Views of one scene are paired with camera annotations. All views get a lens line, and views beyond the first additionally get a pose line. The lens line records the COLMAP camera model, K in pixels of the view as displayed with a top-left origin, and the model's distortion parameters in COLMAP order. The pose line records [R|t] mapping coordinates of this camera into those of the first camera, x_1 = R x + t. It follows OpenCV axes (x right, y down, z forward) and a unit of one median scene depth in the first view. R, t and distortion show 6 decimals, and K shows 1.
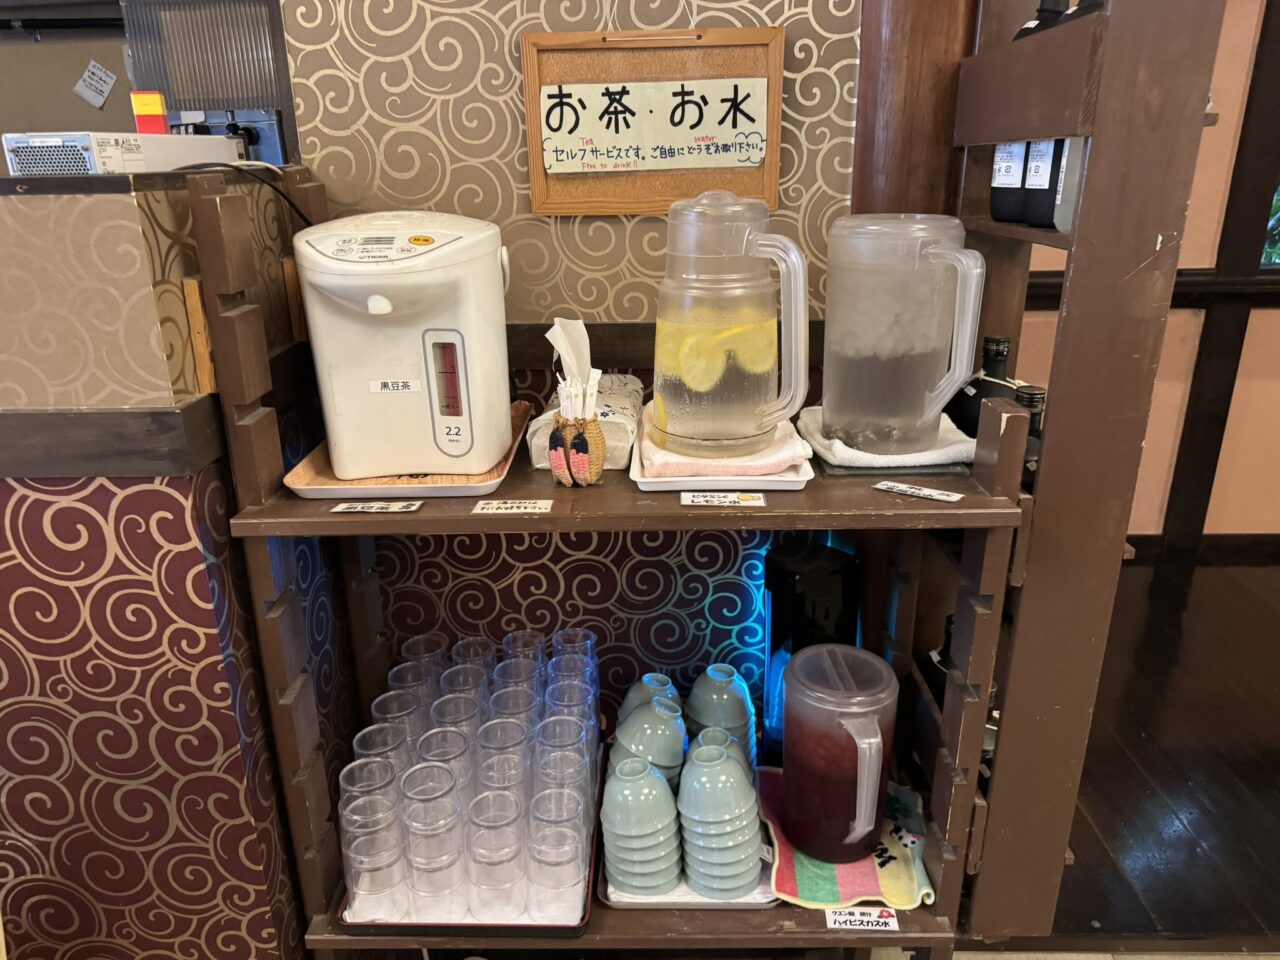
lens RADIAL K [[914.1, 0, 628.1], [0, 914.1, 479.8], [0, 0, 1]] dist [0.175789, -0.413134]
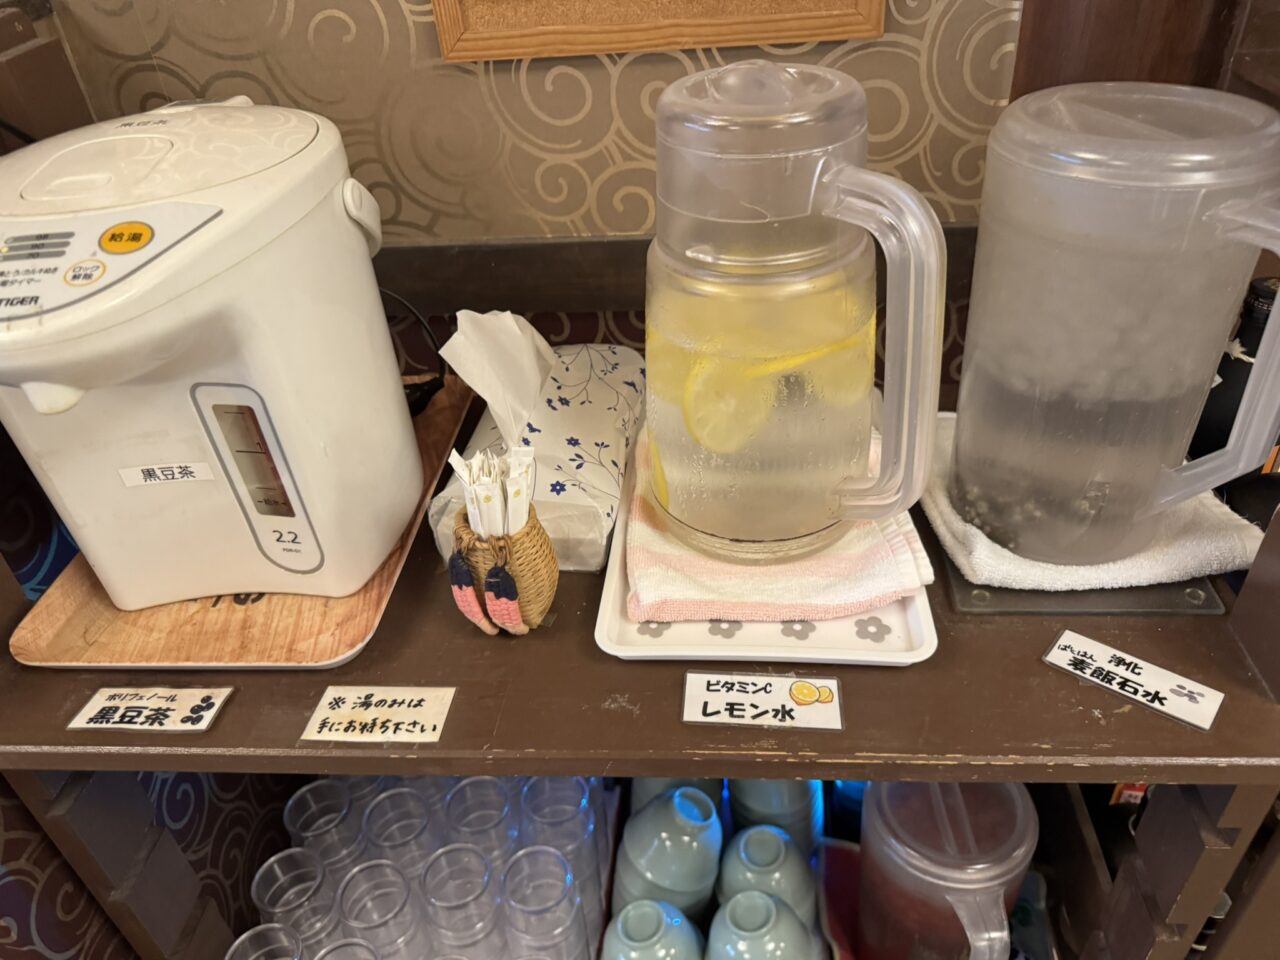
lens RADIAL K [[927.4, 0, 640.0], [0, 927.4, 480.0], [0, 0, 1]] dist [0.045759, -0.074580]
pose [[0.997305, -0.010312, -0.072633, 0.058934], [0.030453, 0.958932, 0.281995, -0.209432], [0.066742, -0.283447, 0.956662, 0.411706]]
